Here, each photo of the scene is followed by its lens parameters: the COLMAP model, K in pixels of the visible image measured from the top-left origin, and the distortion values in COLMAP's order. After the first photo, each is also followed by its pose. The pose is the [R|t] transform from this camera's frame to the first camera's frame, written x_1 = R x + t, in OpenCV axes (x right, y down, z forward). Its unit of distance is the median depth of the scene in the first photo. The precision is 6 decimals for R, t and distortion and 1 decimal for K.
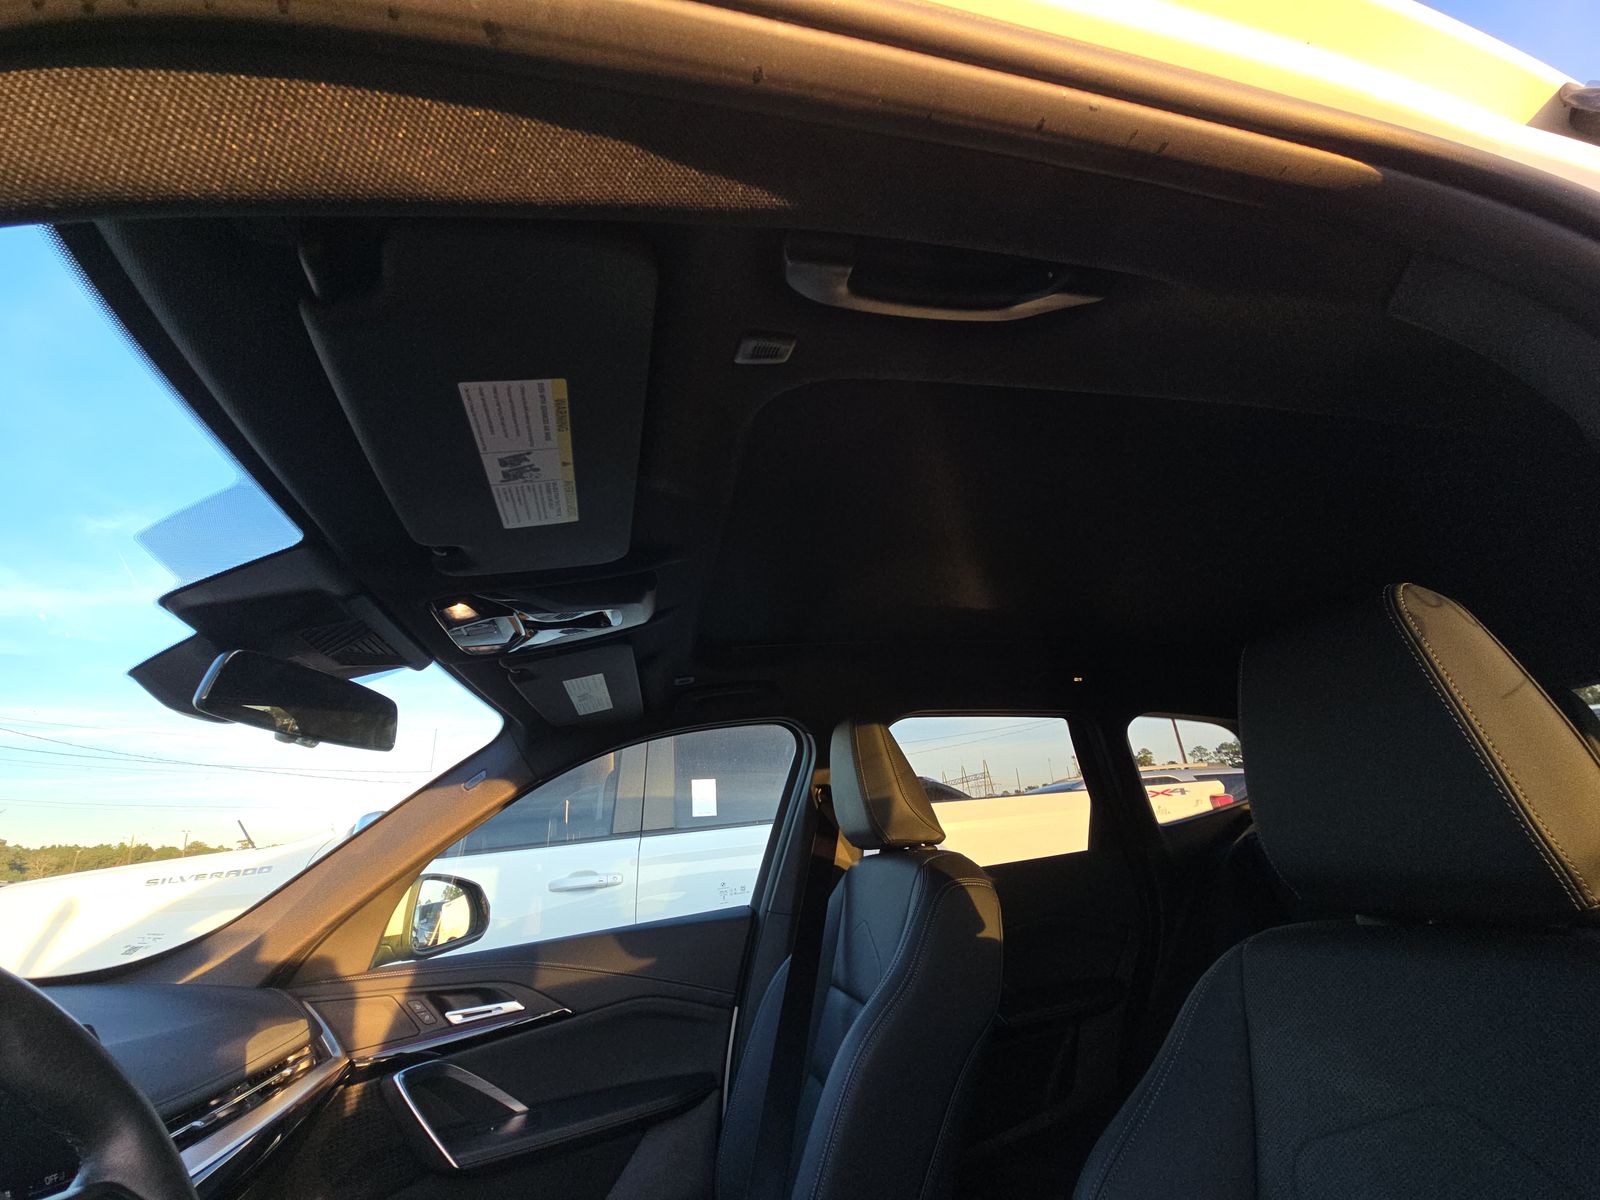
lens RADIAL K [[647.6, 0, 811.4], [0, 647.6, 604.1], [0, 0, 1]] dist [0.004572, -0.005225]
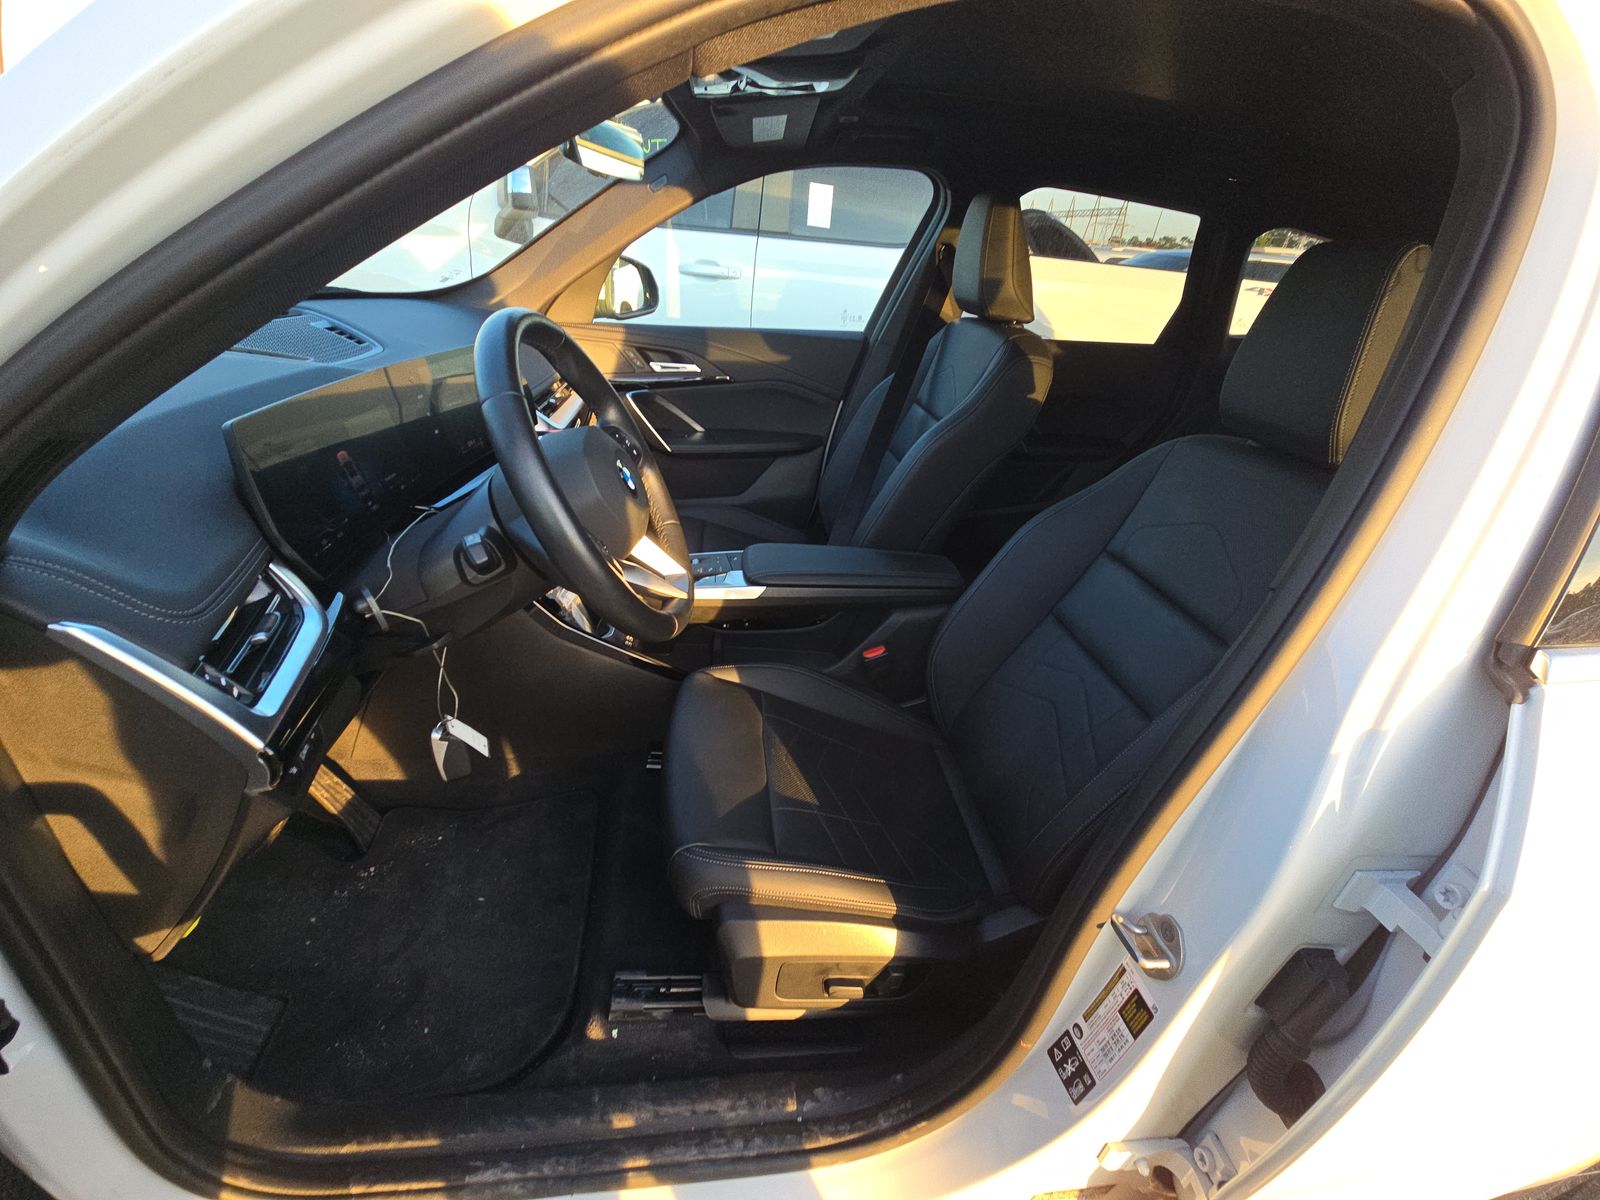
lens RADIAL K [[647.6, 0, 811.4], [0, 647.6, 604.1], [0, 0, 1]] dist [0.004572, -0.005225]
pose [[0.975875, 0.217544, -0.018487, -0.063306], [-0.127906, 0.638280, 0.759104, -0.165395], [0.176938, -0.738426, 0.650707, -0.268503]]
